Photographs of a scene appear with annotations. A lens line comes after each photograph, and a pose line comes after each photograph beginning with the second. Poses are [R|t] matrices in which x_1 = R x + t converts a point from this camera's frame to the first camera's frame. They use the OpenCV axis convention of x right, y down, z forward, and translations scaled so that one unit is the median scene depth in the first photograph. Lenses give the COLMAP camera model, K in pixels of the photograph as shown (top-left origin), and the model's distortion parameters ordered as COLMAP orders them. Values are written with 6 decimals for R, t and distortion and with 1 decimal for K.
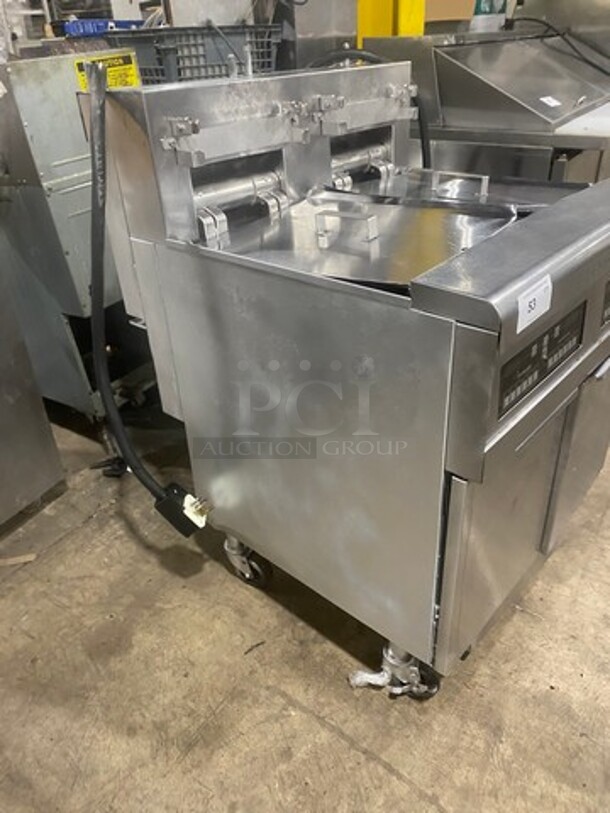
lens RADIAL K [[614.7, 0, 296.7], [0, 614.7, 406.5], [0, 0, 1]] dist [0.005017, 0.007541]
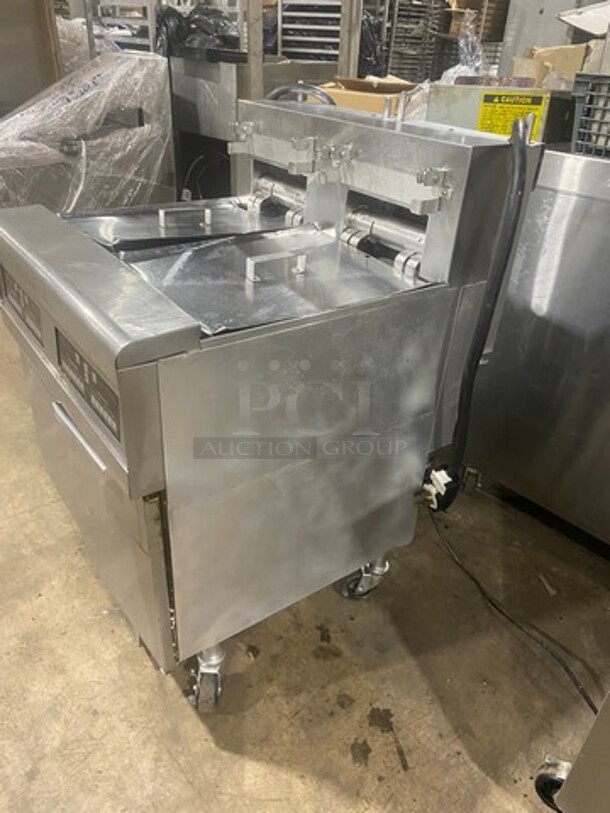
lens RADIAL K [[614.7, 0, 296.7], [0, 614.7, 406.5], [0, 0, 1]] dist [0.005017, 0.007541]
pose [[-0.220707, 0.533688, -0.816373, 0.870716], [-0.533507, 0.634635, 0.559114, -0.591678], [0.816491, 0.558942, 0.144658, 0.807991]]
